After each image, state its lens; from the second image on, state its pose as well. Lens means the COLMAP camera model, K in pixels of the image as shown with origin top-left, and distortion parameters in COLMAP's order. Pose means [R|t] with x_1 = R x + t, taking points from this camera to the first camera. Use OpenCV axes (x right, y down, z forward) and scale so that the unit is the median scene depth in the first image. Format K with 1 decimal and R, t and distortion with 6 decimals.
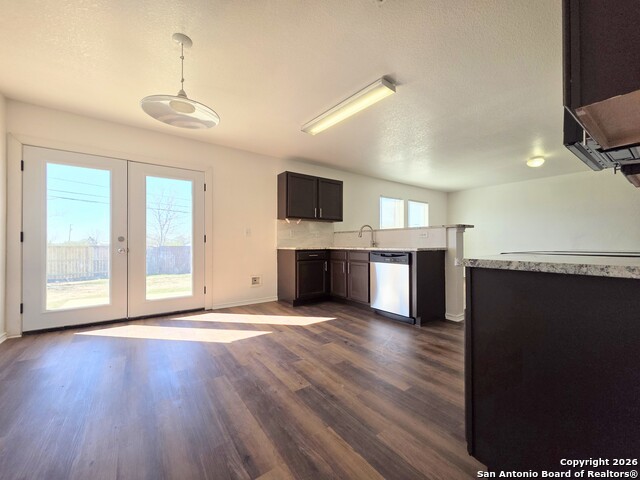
lens RADIAL K [[256.0, 0, 315.6], [0, 256.0, 242.4], [0, 0, 1]] dist [0.001911, 0.001070]
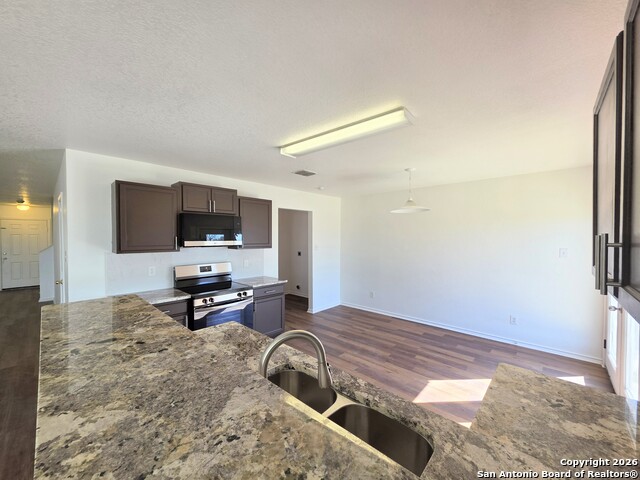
lens RADIAL K [[256.0, 0, 315.1], [0, 256.0, 242.4], [0, 0, 1]] dist [0.001911, 0.001070]
pose [[-0.980513, 0.002578, -0.196436, 0.286899], [-0.000707, 0.999861, 0.016650, -0.179158], [0.196452, 0.016465, -0.980375, 1.529491]]
